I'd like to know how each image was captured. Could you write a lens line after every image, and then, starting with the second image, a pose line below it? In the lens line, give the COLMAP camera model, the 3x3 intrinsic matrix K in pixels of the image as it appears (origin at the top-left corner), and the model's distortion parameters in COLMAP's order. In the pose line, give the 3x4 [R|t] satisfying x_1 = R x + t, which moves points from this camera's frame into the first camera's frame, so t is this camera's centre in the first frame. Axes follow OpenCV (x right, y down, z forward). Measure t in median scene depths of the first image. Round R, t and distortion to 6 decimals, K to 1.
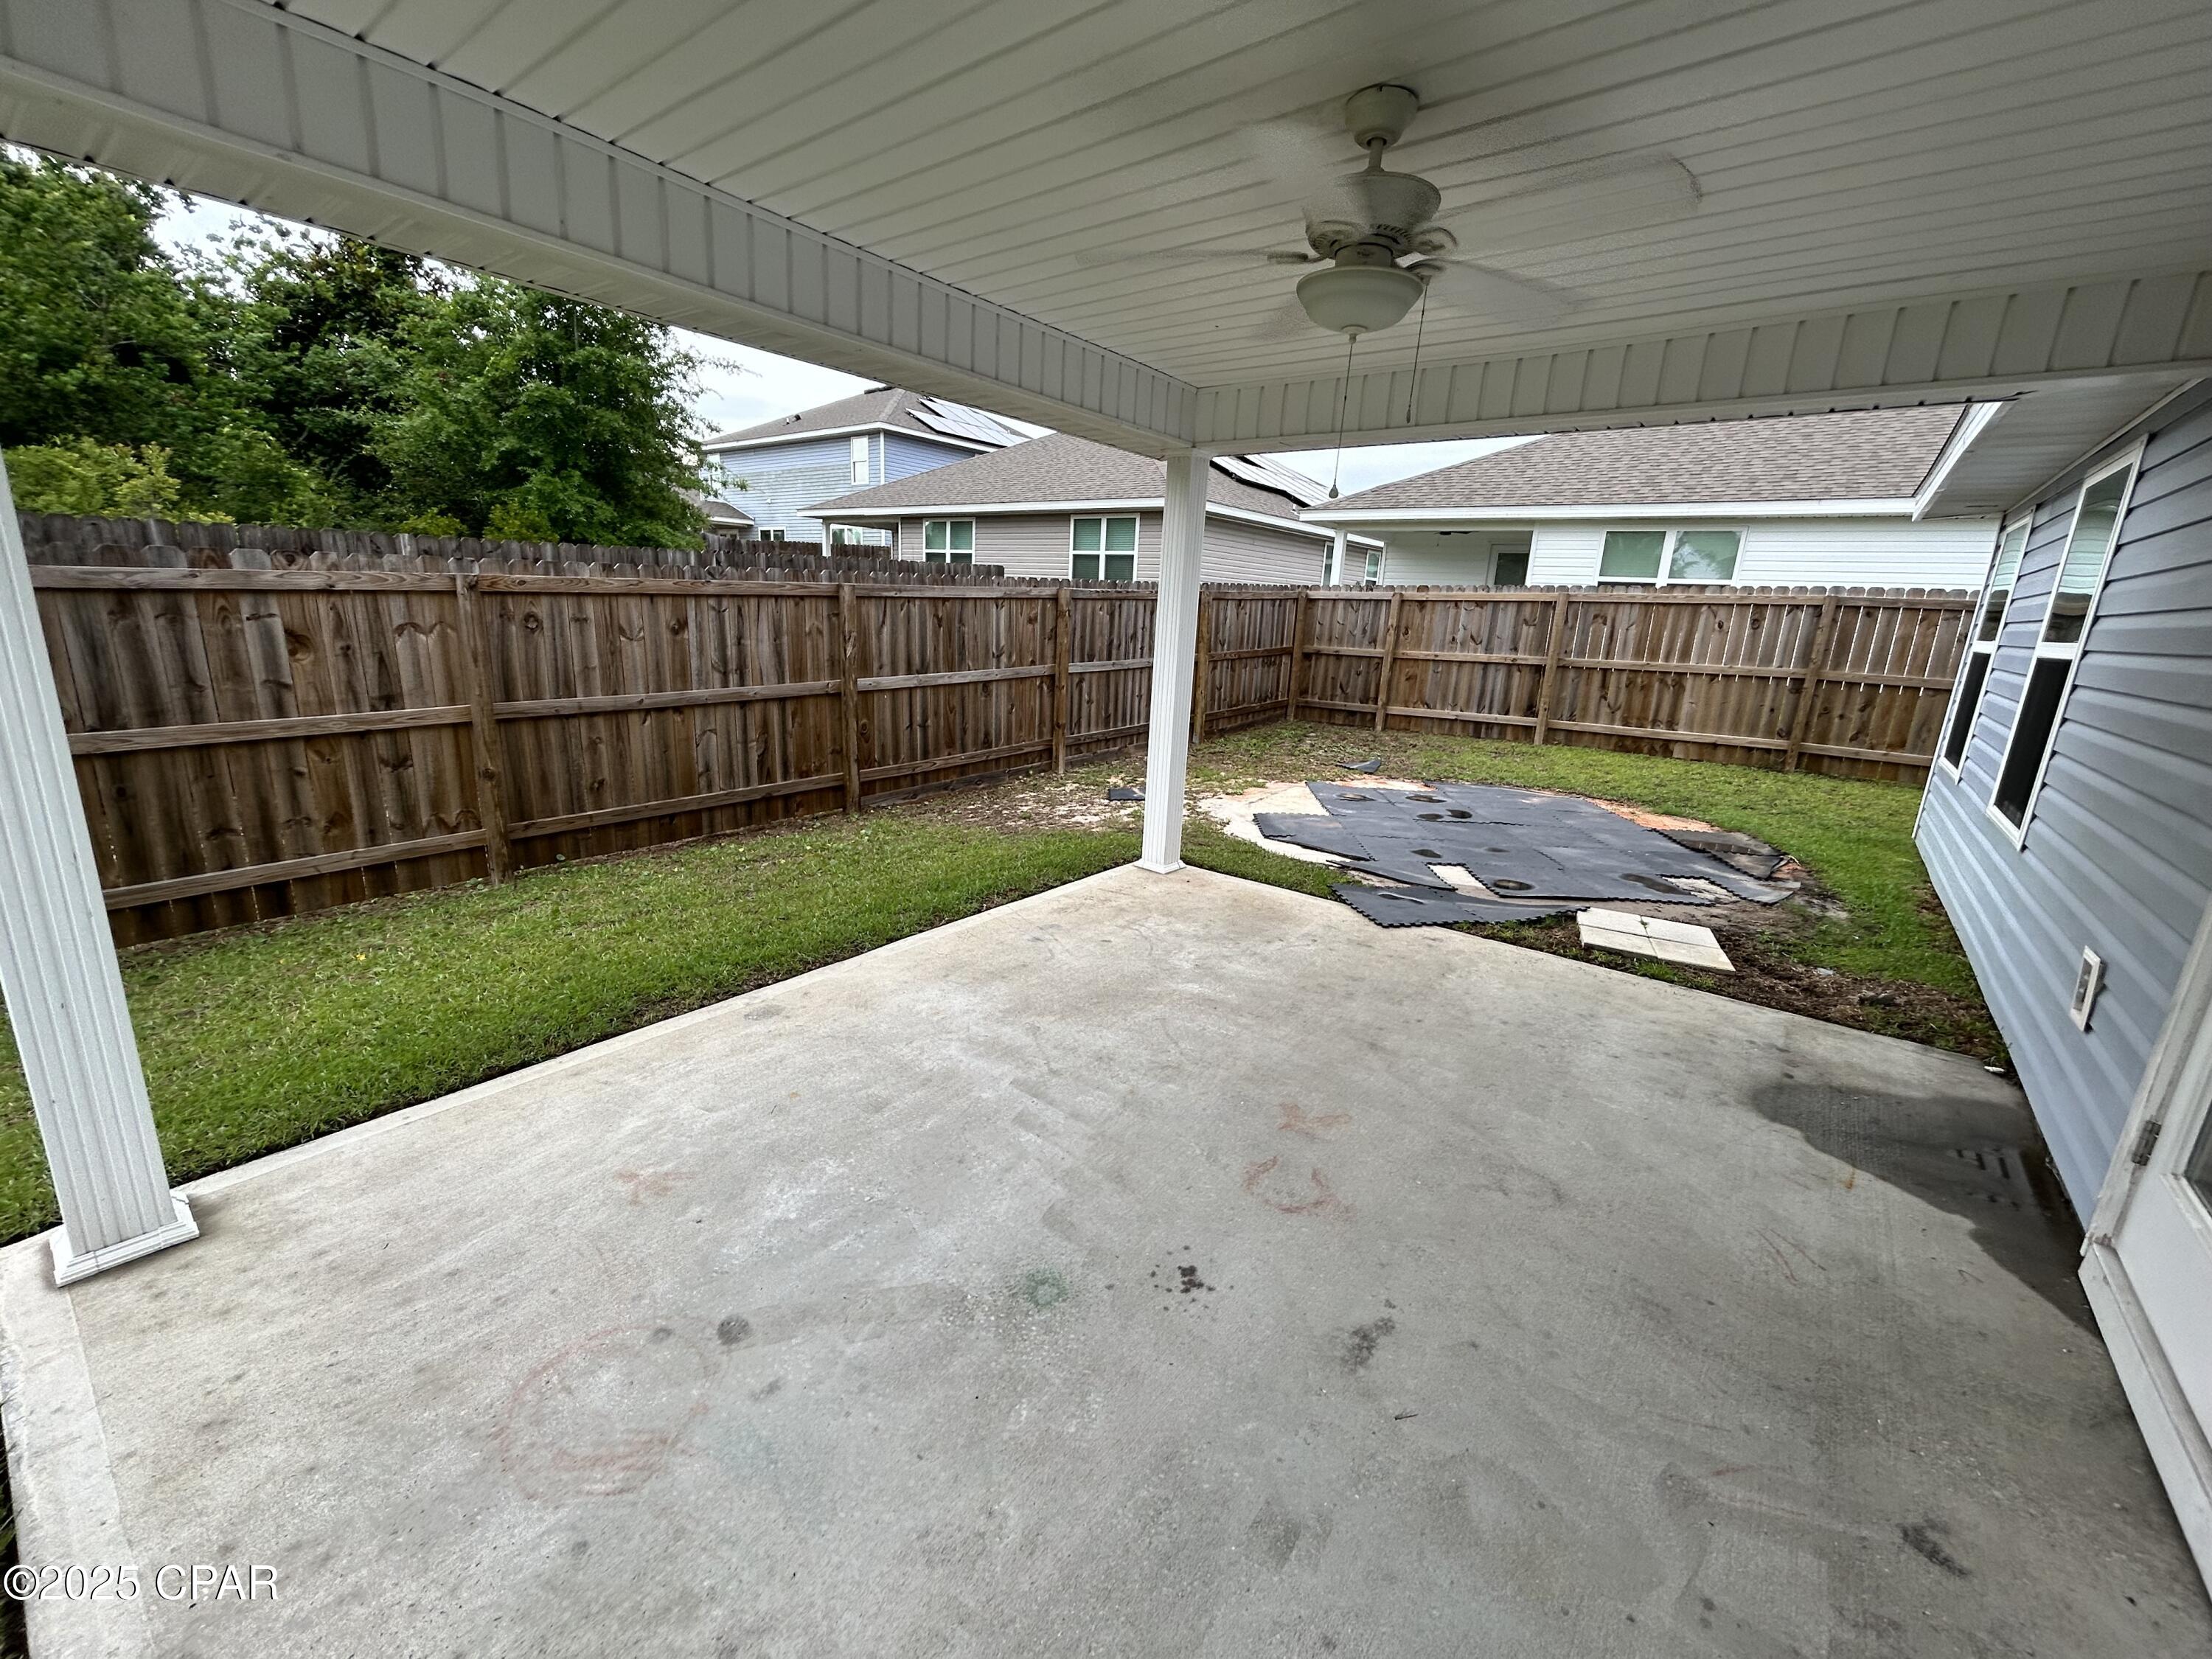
lens RADIAL K [[897.1, 0, 1101.6], [0, 897.1, 827.0], [0, 0, 1]] dist [0.000686, 0.000306]
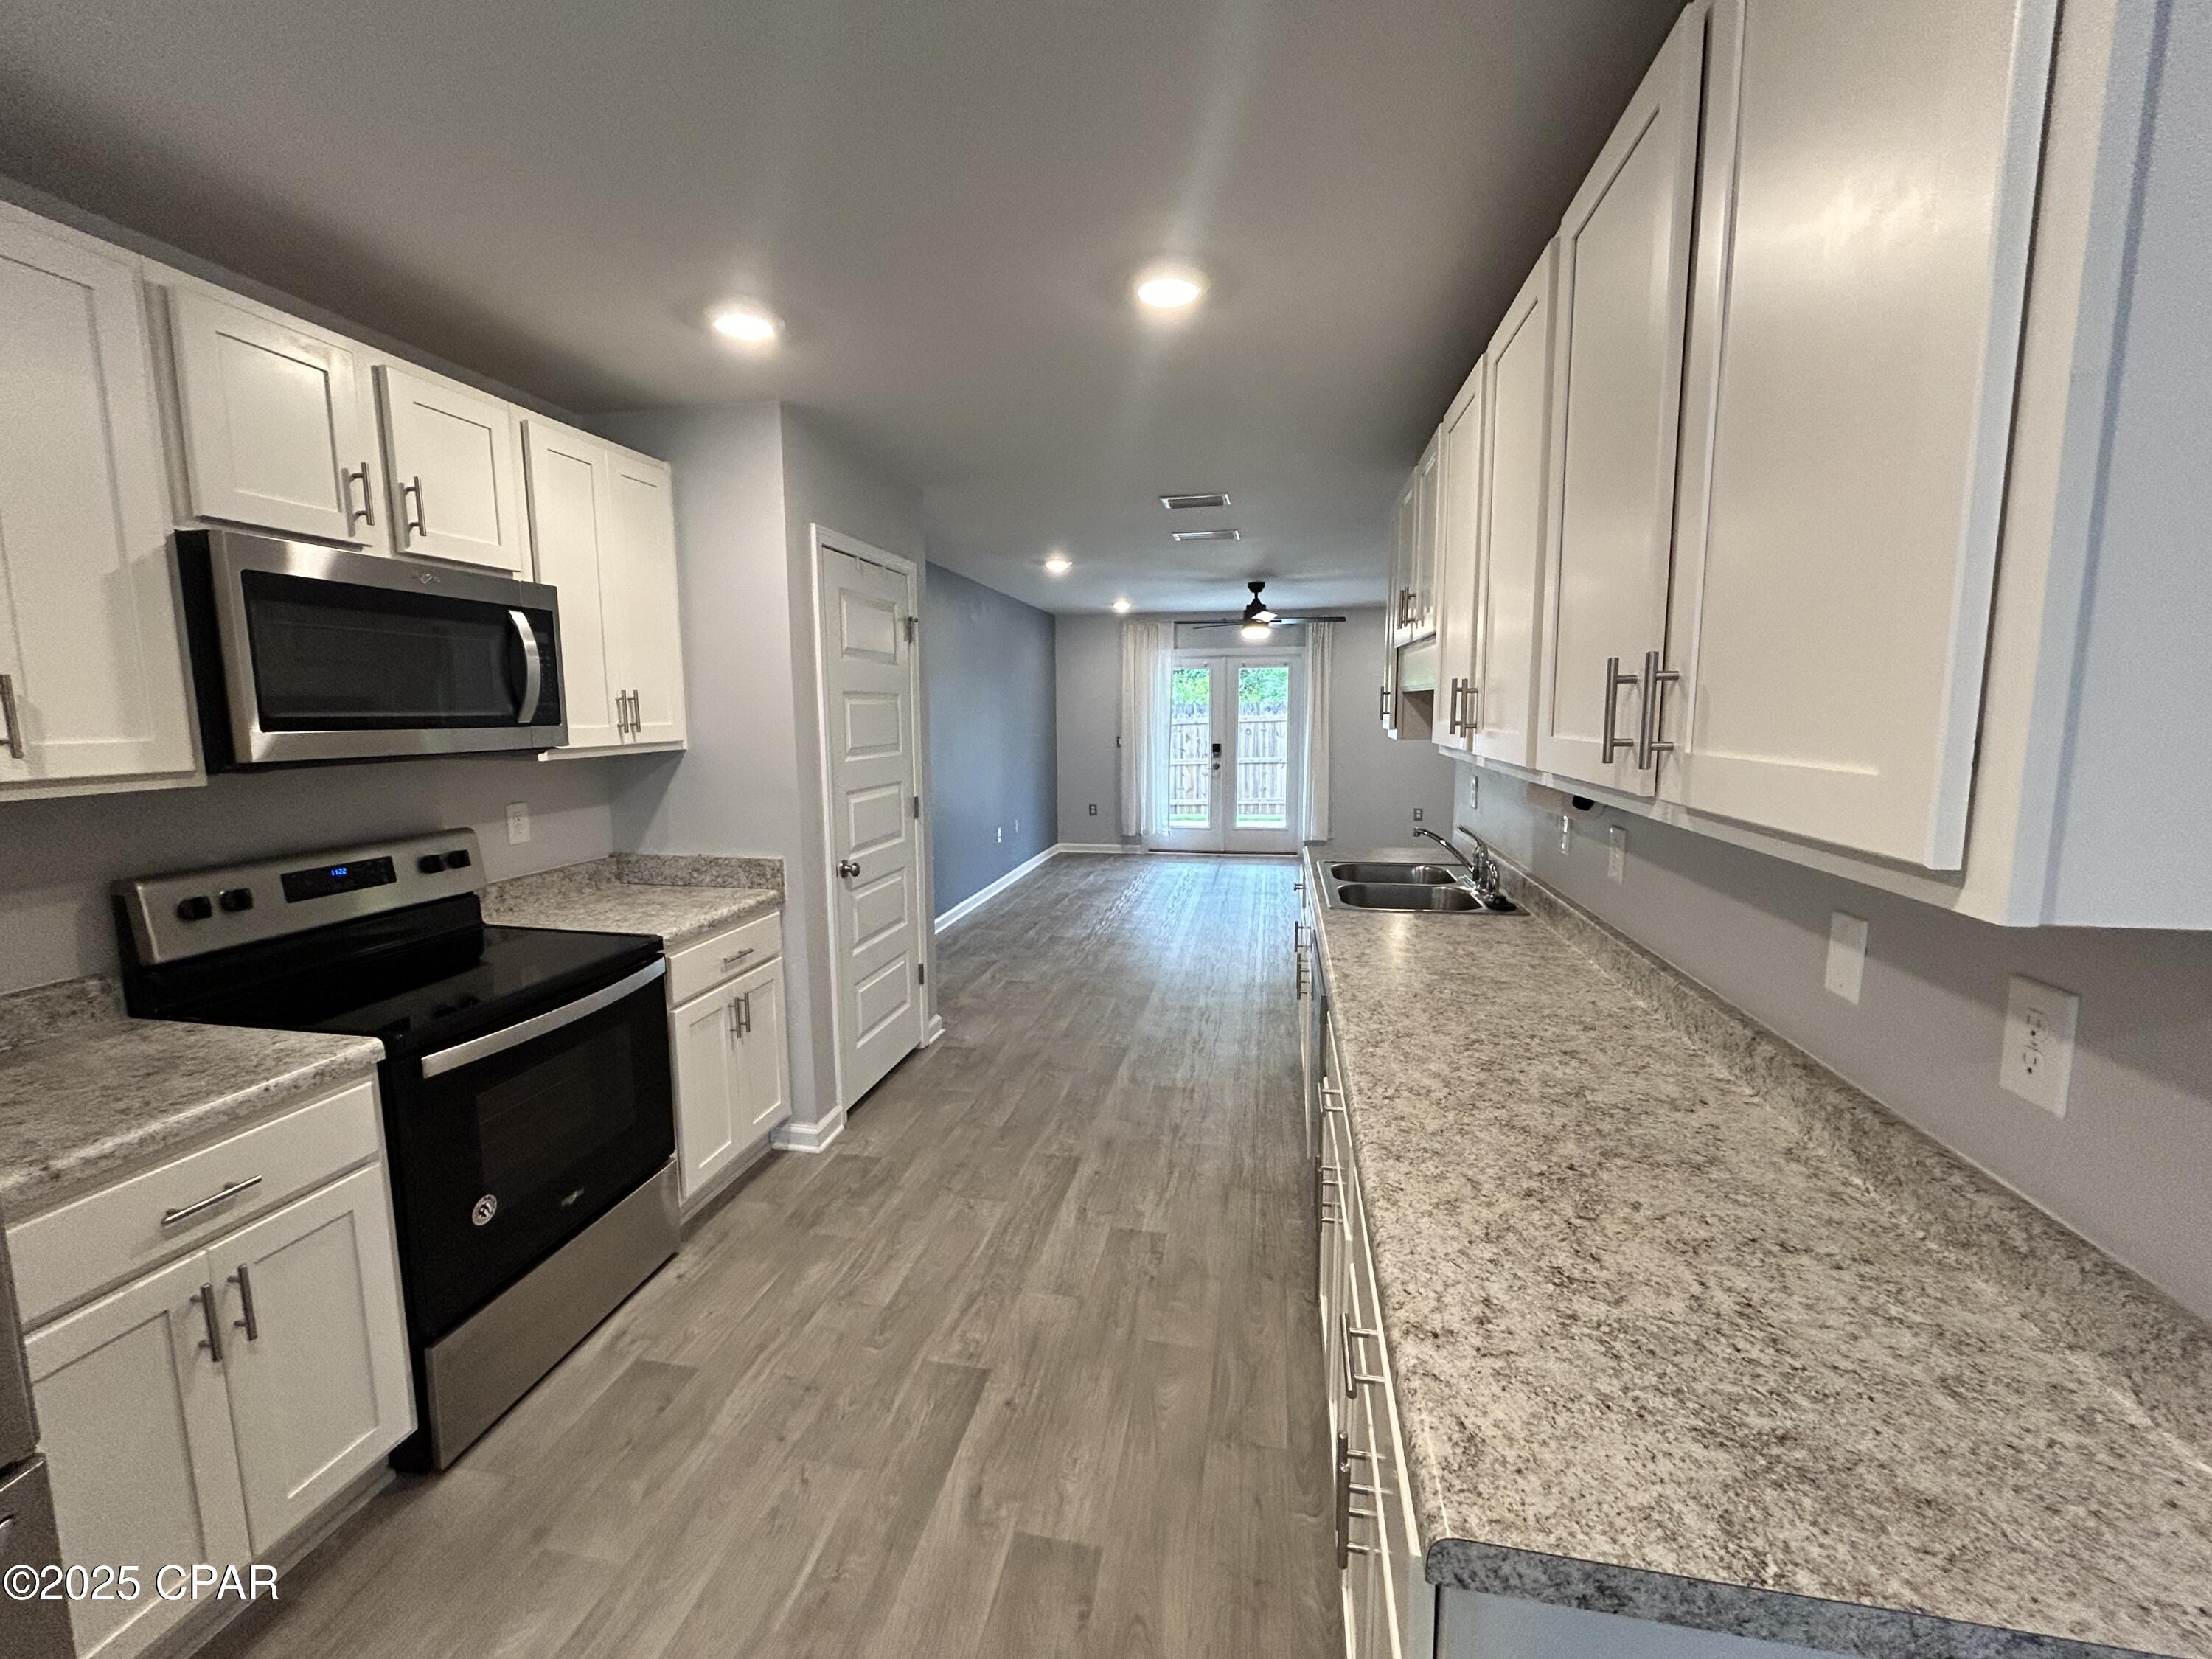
lens RADIAL K [[900.5, 0, 1103.2], [0, 900.5, 827.1], [0, 0, 1]] dist [-0.001611, -0.000668]
pose [[0.464820, 0.063668, -0.883113, 1.408749], [-0.184306, 0.982520, -0.026173, 0.196367], [0.866010, 0.174929, 0.468429, -0.598345]]
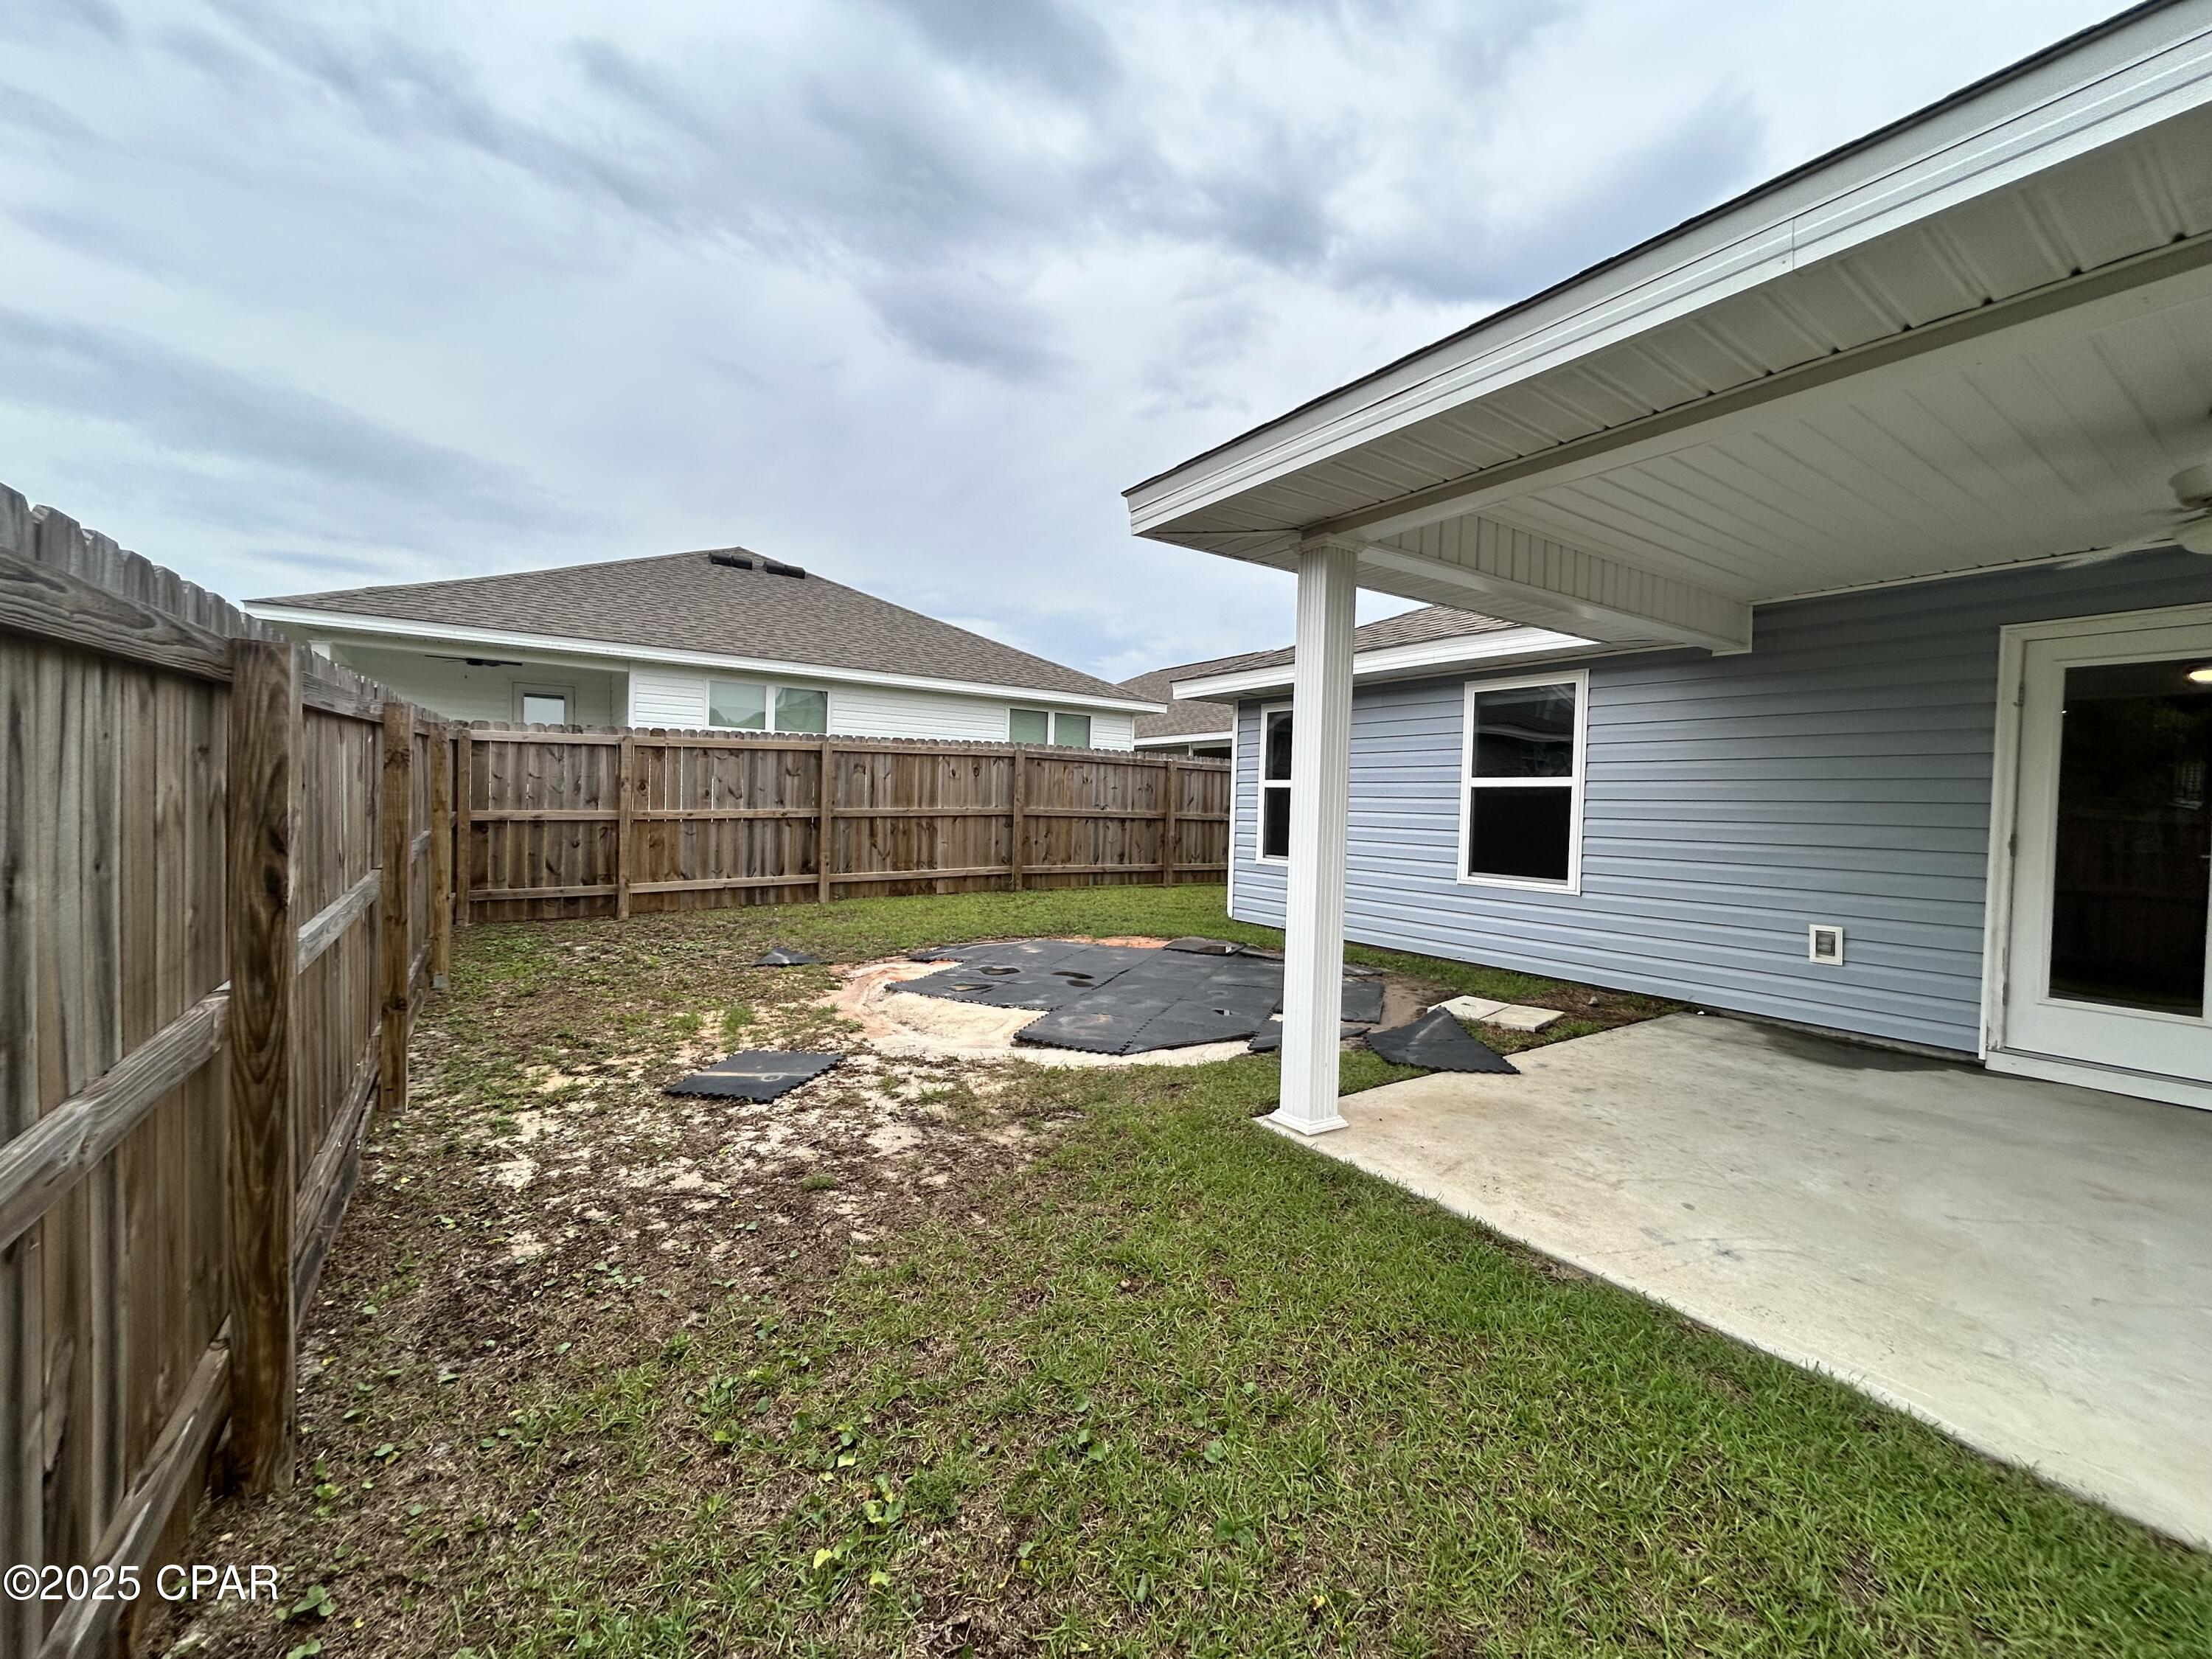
lens RADIAL K [[900.5, 0, 1103.2], [0, 900.5, 827.1], [0, 0, 1]] dist [-0.001611, -0.000668]
pose [[0.307394, -0.066352, 0.949266, -0.469465], [0.222580, 0.974907, -0.003933, -0.157214], [-0.925185, 0.212496, 0.314449, 0.678652]]
